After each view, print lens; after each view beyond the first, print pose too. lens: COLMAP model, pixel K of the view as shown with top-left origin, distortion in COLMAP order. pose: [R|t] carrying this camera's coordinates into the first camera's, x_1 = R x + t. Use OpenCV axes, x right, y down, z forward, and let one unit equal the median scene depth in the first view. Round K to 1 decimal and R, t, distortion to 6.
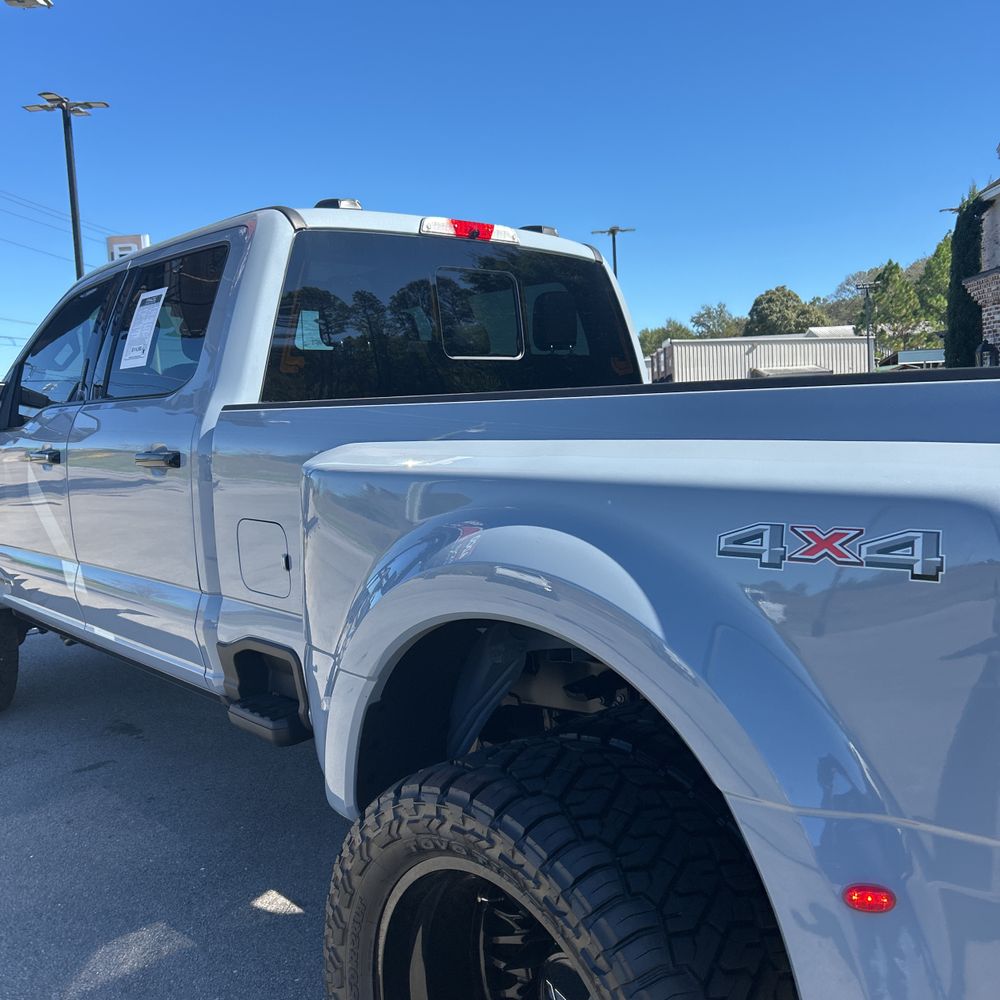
lens RADIAL K [[1026.1, 0, 507.1], [0, 1026.1, 495.9], [0, 0, 1]] dist [0.023036, 0.000000]
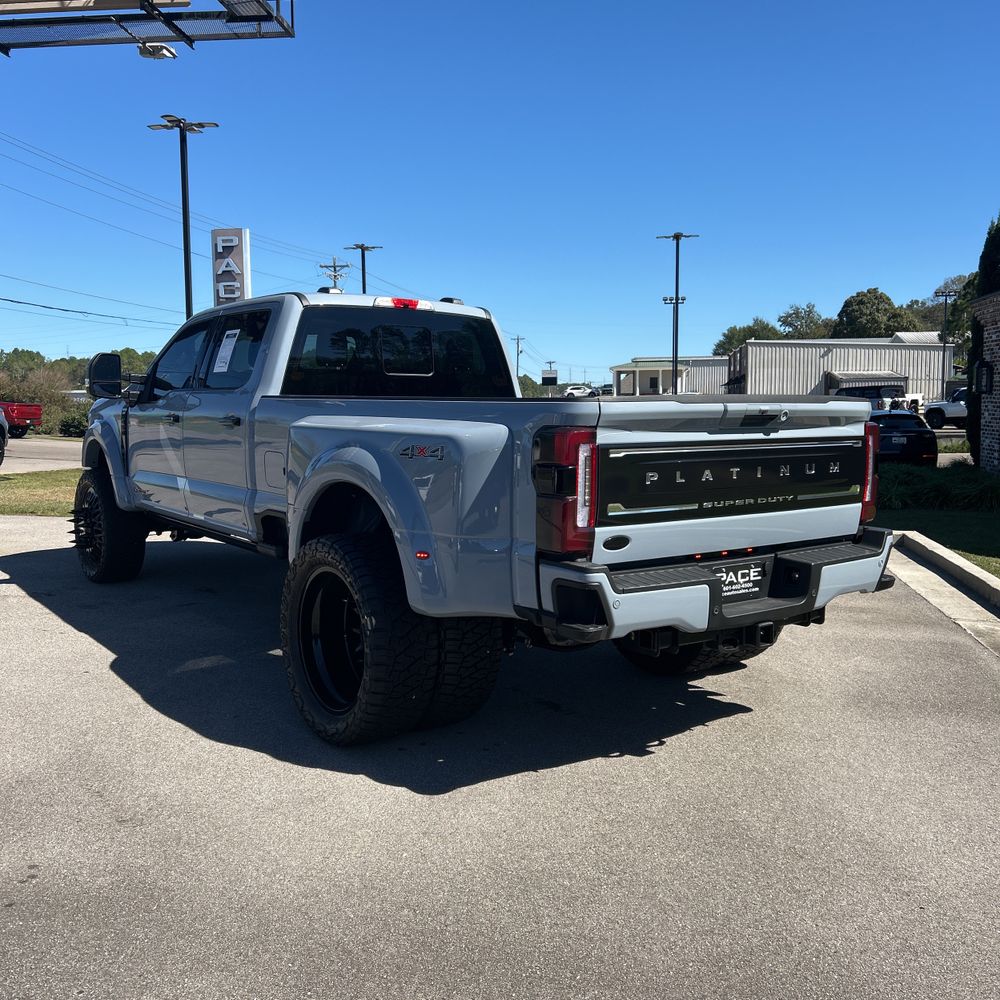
lens RADIAL K [[1026.1, 0, 494.9], [0, 1026.1, 502.9], [0, 0, 1]] dist [0.023036, 0.000000]
pose [[0.994523, 0.051593, -0.090894, 0.053623], [-0.050121, 0.998574, 0.018406, 0.008934], [0.091714, -0.013749, 0.995690, -0.139127]]
